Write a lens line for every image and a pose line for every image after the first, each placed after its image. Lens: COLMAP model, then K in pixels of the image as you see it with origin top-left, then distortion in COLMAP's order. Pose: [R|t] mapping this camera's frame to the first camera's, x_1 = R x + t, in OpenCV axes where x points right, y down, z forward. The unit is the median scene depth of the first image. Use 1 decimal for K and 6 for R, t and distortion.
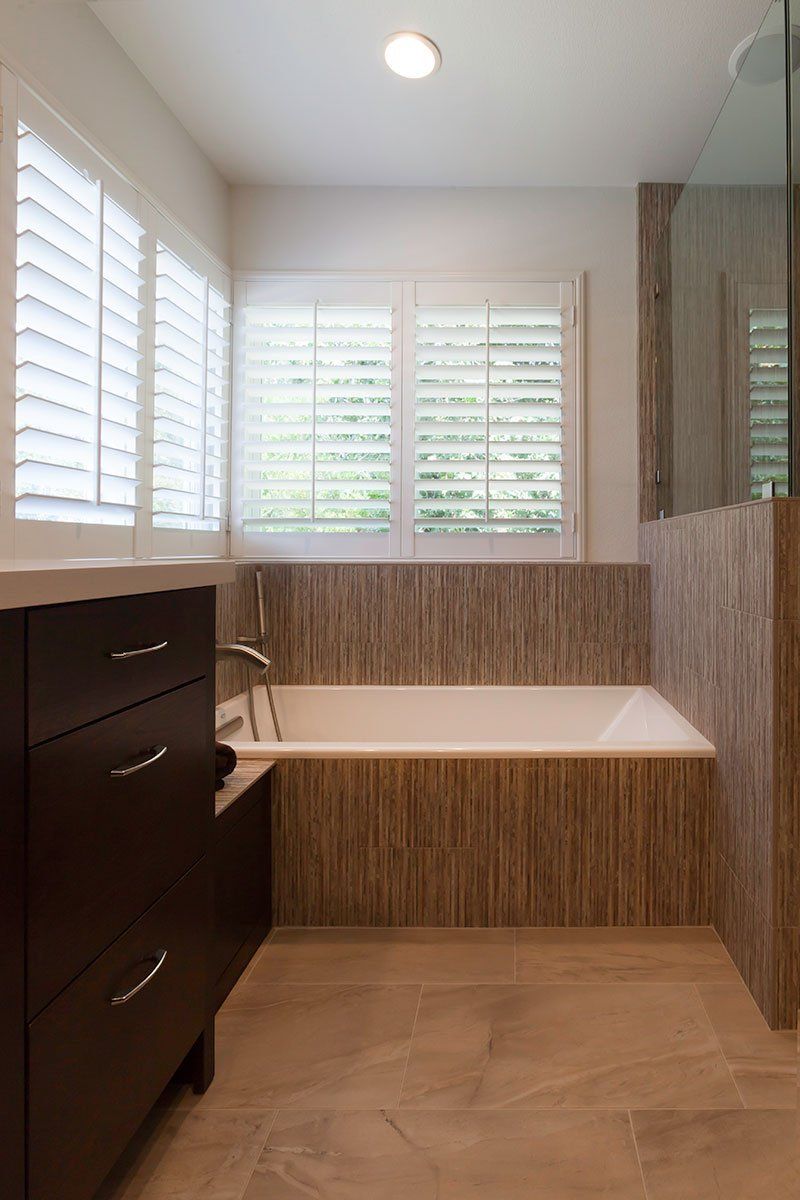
lens RADIAL K [[600.2, 0, 499.4], [0, 600.2, 543.1], [0, 0, 1]] dist [-0.018483, 0.000211]
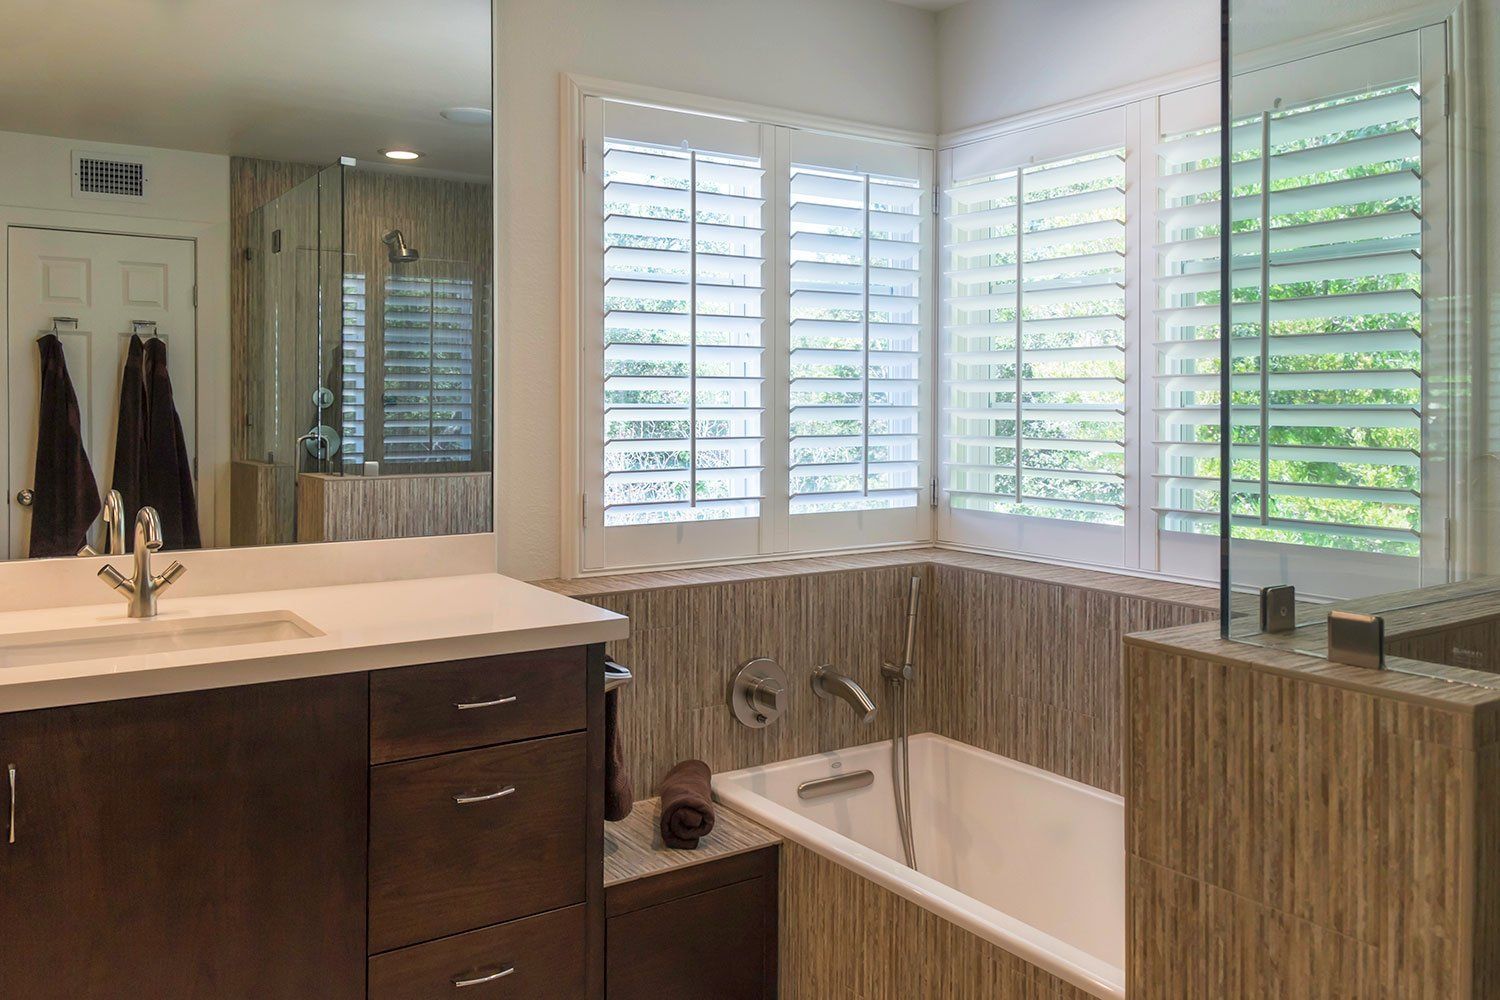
lens RADIAL K [[1094.7, 0, 731.2], [0, 1094.7, 413.4], [0, 0, 1]] dist [0.006401, -0.005658]
pose [[0.580441, -0.007387, -0.814268, 0.823176], [0.003703, 0.999972, -0.006432, -0.212675], [0.814294, 0.000718, 0.580453, 0.067947]]
